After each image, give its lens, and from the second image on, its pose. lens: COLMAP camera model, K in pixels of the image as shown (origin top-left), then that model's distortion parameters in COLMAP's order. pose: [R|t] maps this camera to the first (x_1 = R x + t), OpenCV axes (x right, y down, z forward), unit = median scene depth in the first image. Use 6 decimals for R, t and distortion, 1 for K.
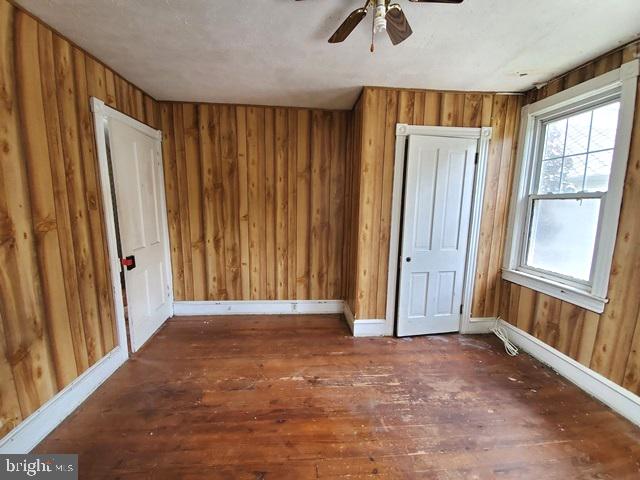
lens RADIAL K [[253.2, 0, 315.3], [0, 253.2, 242.6], [0, 0, 1]] dist [0.013036, -0.015156]
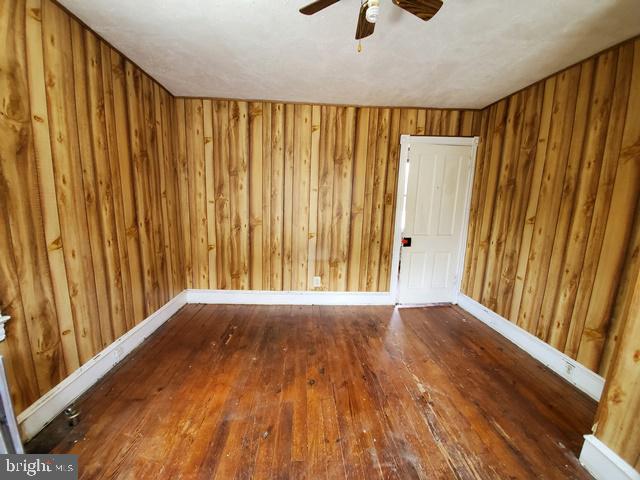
lens RADIAL K [[253.2, 0, 315.3], [0, 253.2, 242.6], [0, 0, 1]] dist [0.013036, -0.015156]
pose [[-0.022498, 0.153555, -0.987884, 0.554507], [-0.172873, 0.972652, 0.155125, -0.040953], [0.984687, 0.174269, 0.004663, 0.373413]]
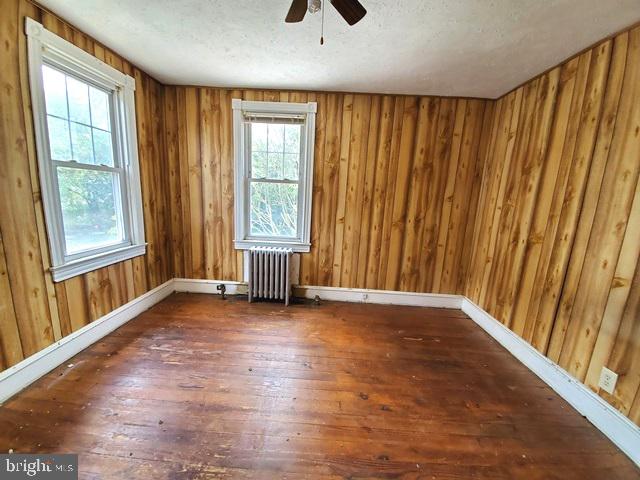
lens RADIAL K [[253.2, 0, 315.3], [0, 253.2, 242.6], [0, 0, 1]] dist [0.013036, -0.015156]
pose [[-0.992722, -0.076279, 0.093196, 0.034577], [-0.042289, 0.945352, 0.323296, -0.117677], [-0.112764, 0.317002, -0.941698, 0.902599]]
